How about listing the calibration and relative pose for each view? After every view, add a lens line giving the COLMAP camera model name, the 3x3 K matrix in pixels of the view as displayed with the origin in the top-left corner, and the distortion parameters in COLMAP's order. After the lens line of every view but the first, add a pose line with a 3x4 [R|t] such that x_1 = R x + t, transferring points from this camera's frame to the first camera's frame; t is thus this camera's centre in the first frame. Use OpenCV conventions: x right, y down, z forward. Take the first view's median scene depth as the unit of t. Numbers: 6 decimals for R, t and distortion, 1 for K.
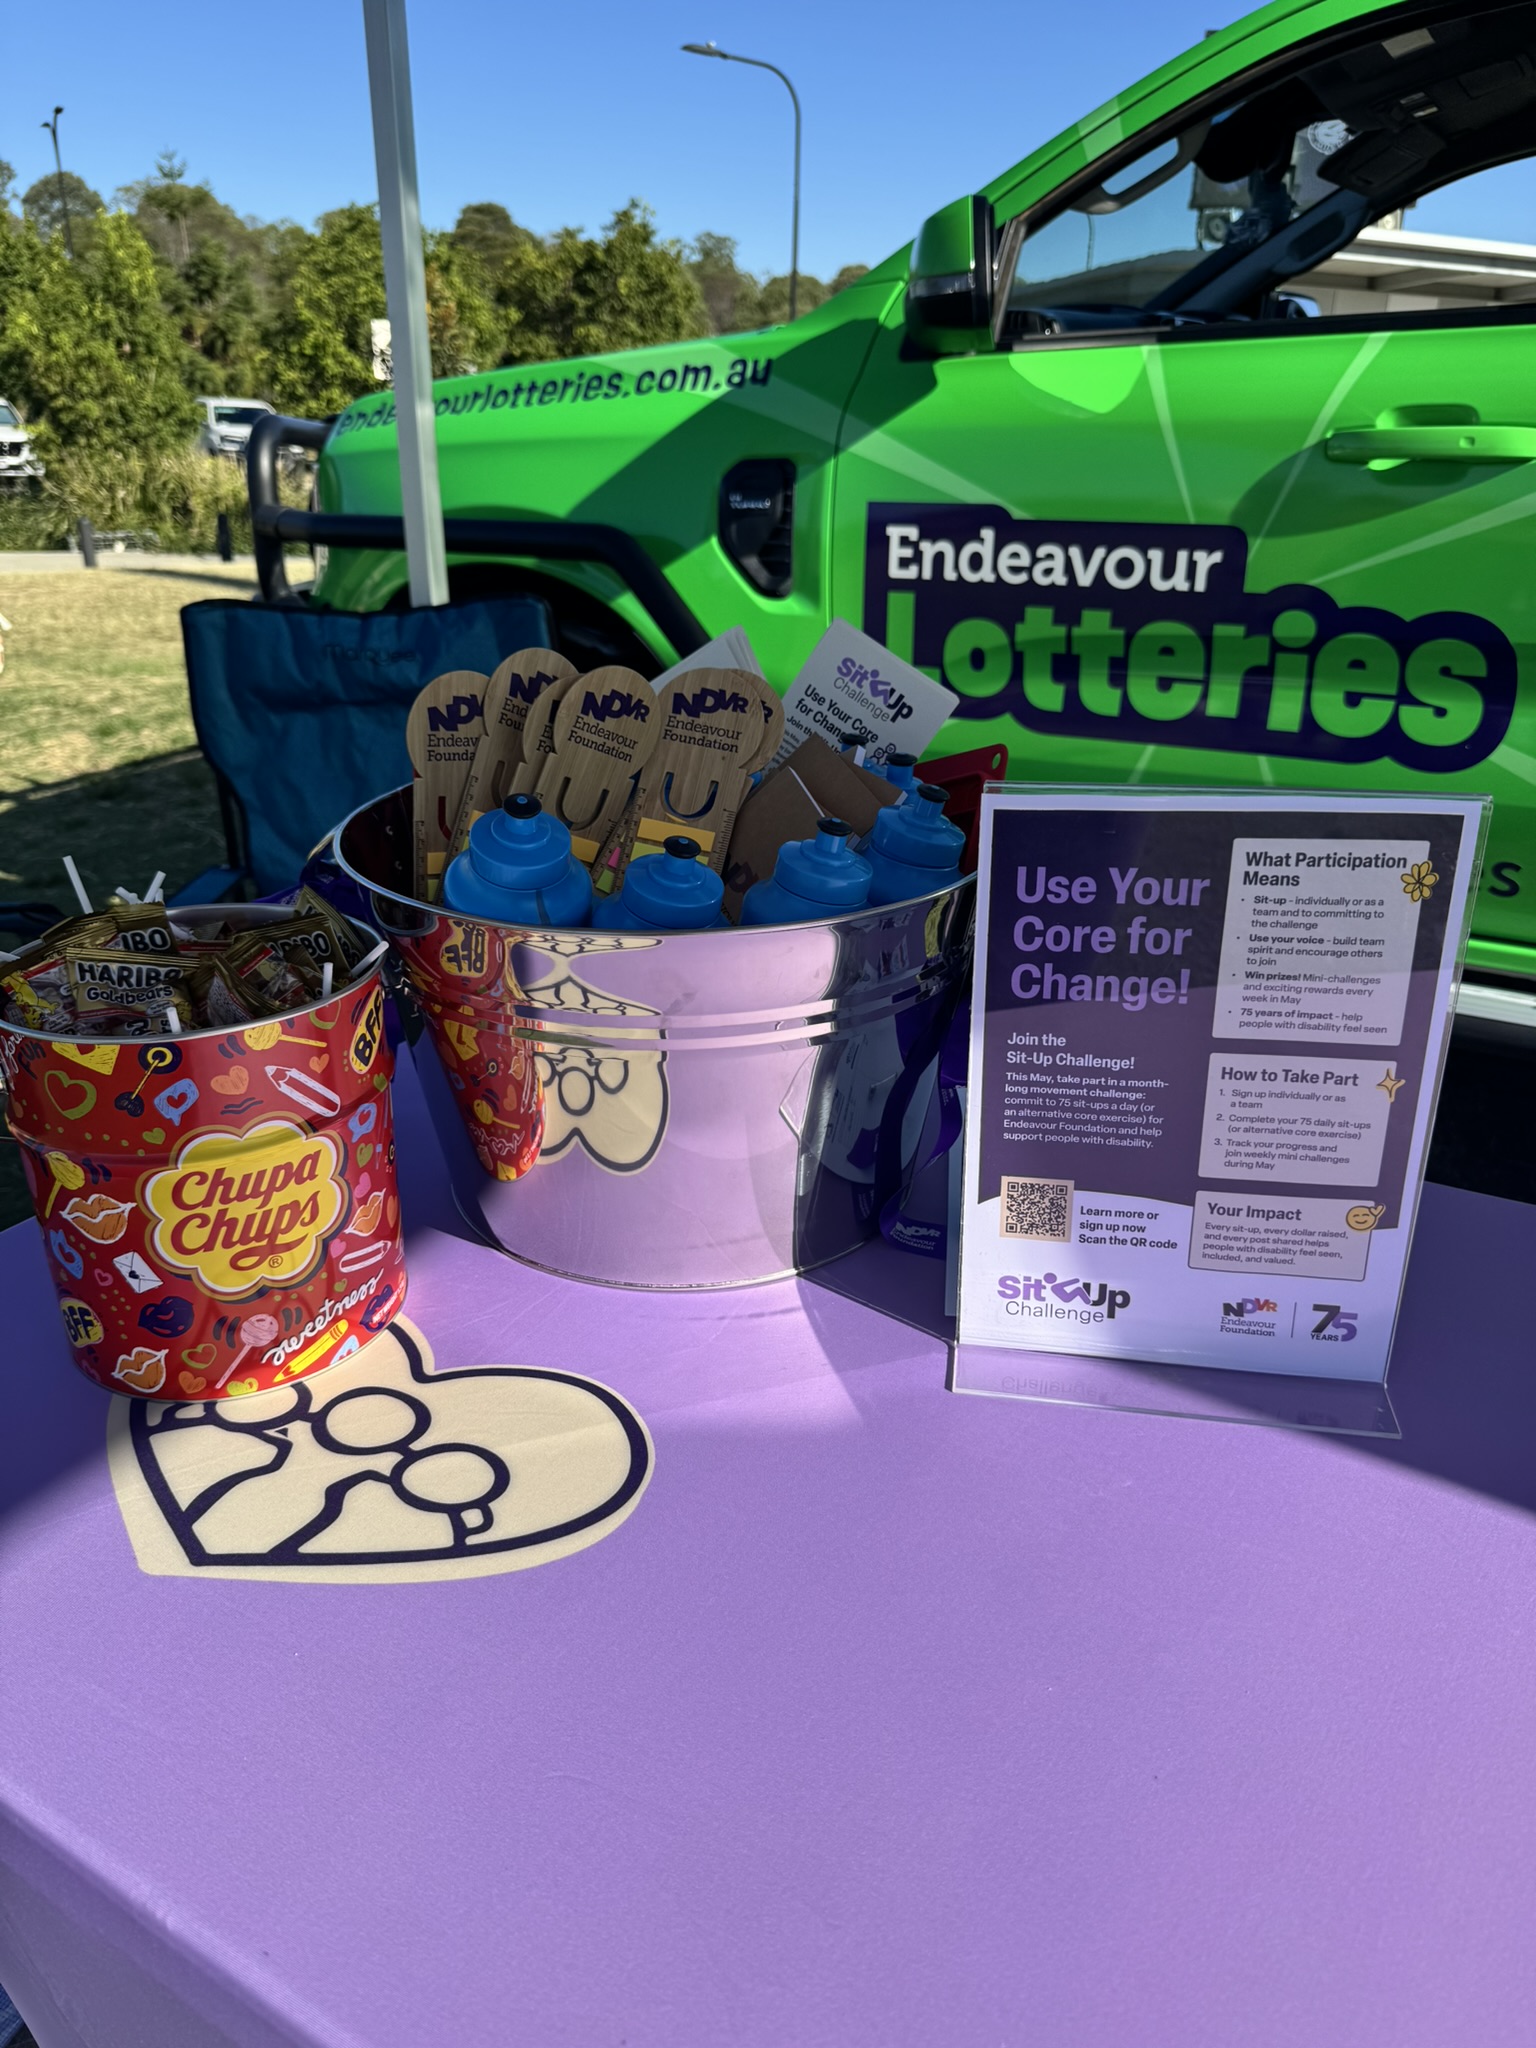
lens RADIAL K [[1424.1, 0, 768.9], [0, 1424.1, 1026.9], [0, 0, 1]] dist [0.006280, 0.000293]
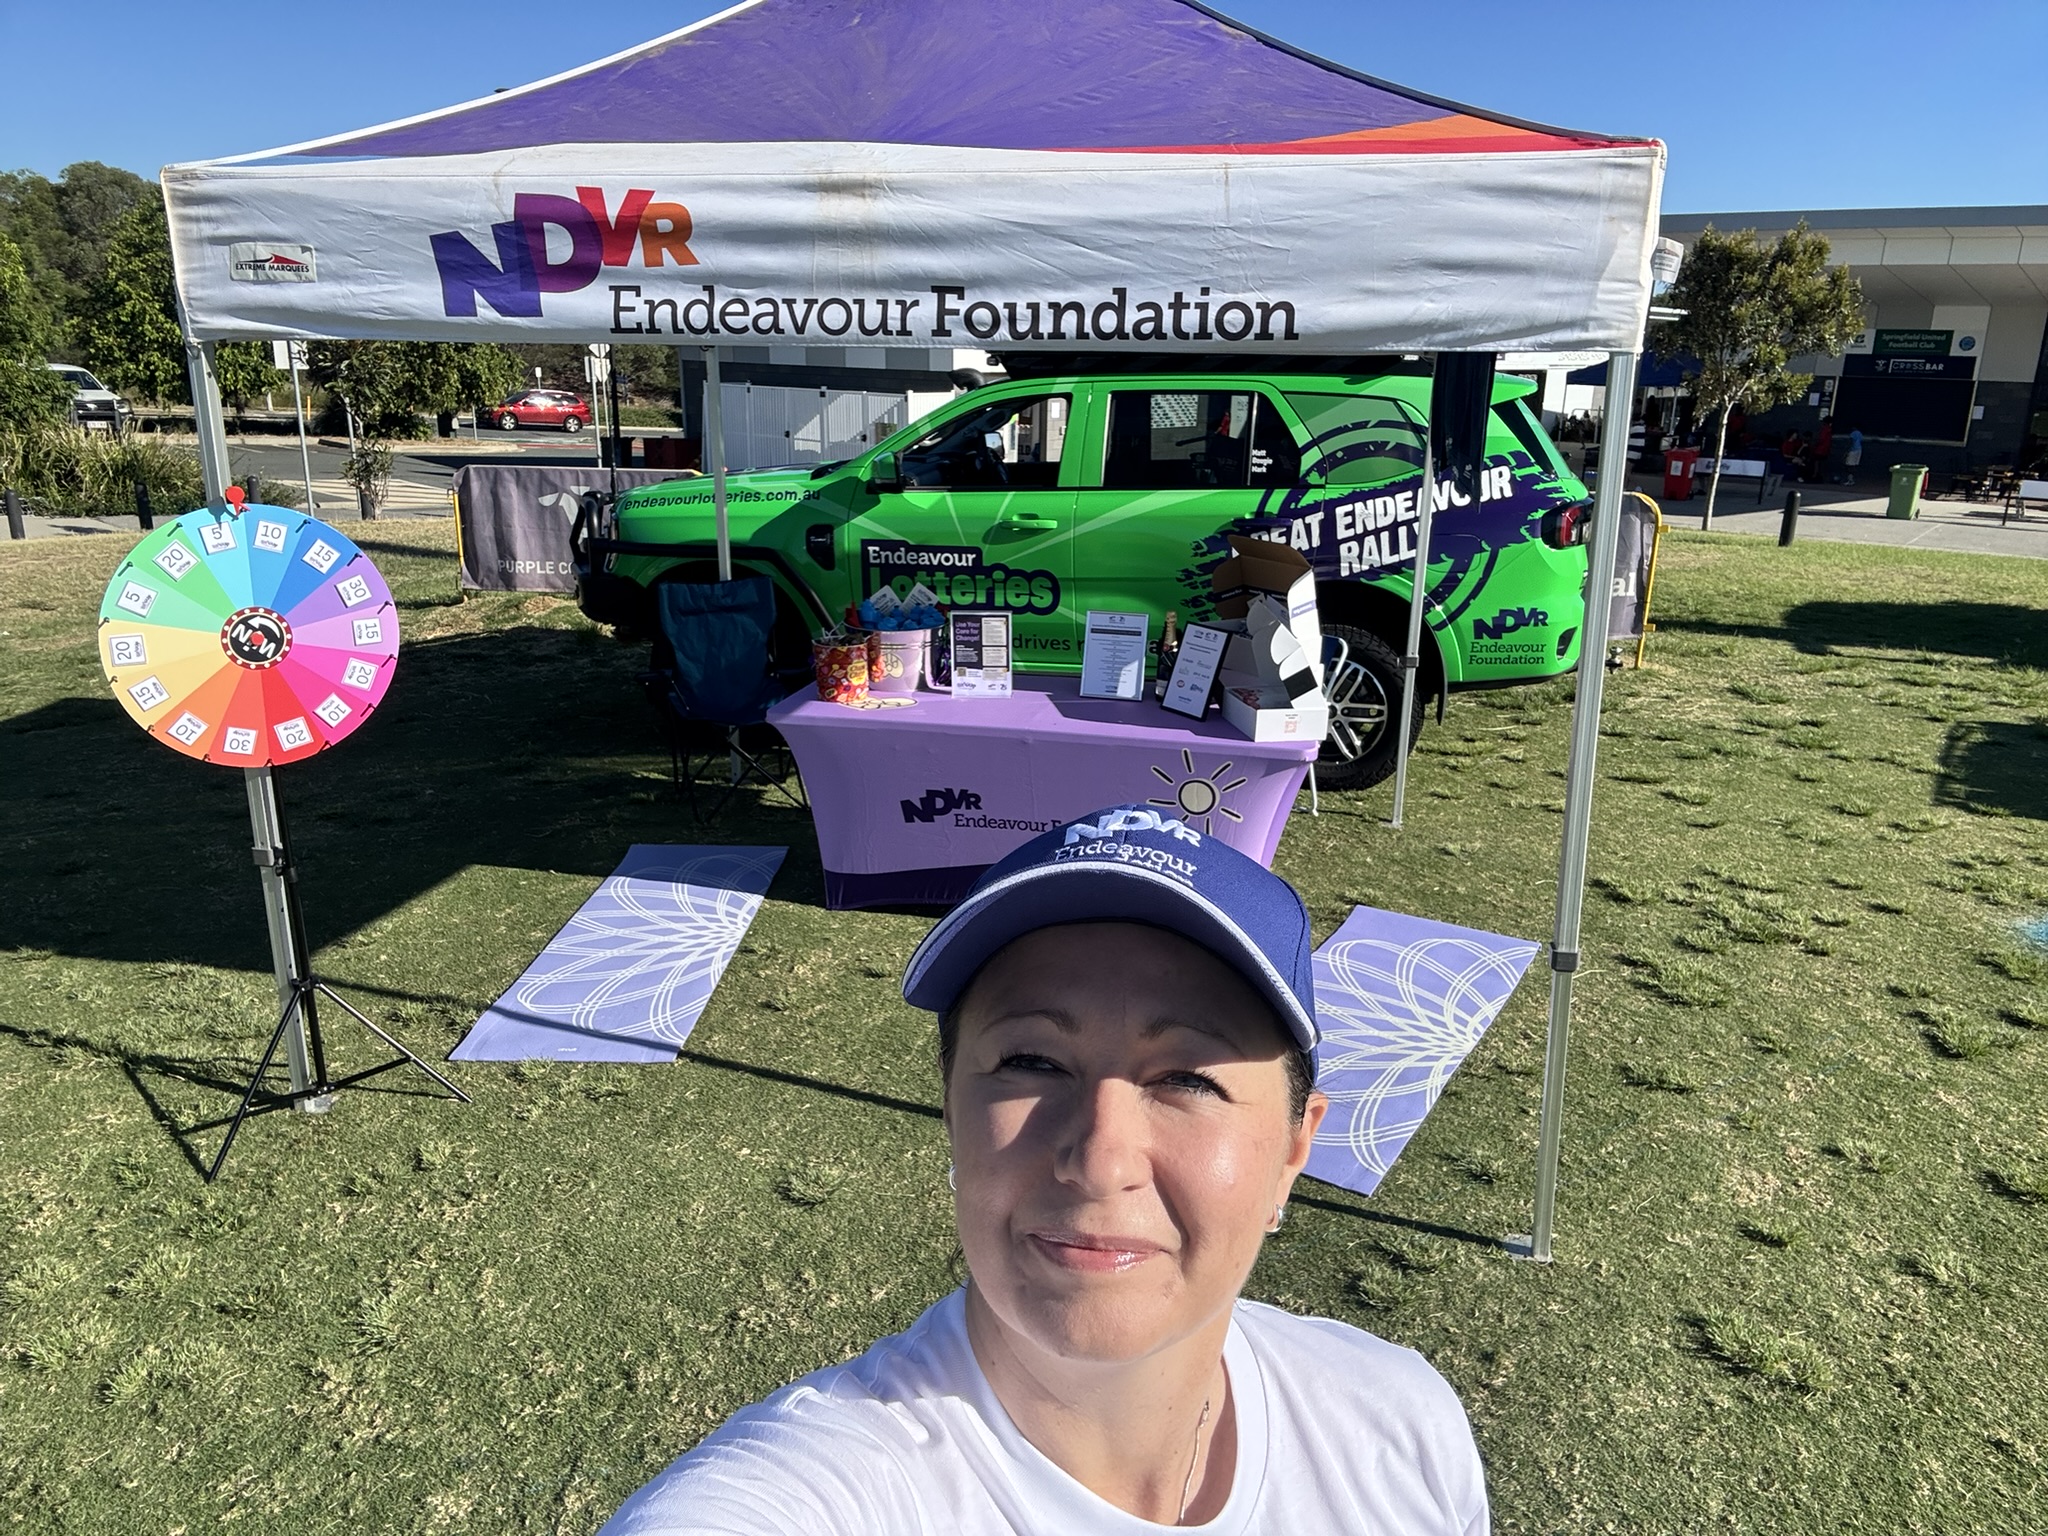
lens RADIAL K [[1373.8, 0, 1025.3], [0, 1373.8, 767.7], [0, 0, 1]] dist [0.008686, 0.001459]
pose [[0.946575, -0.085782, 0.310865, -0.543409], [0.119877, 0.988493, -0.092252, 0.417546], [-0.299374, 0.124589, 0.945967, -1.784518]]
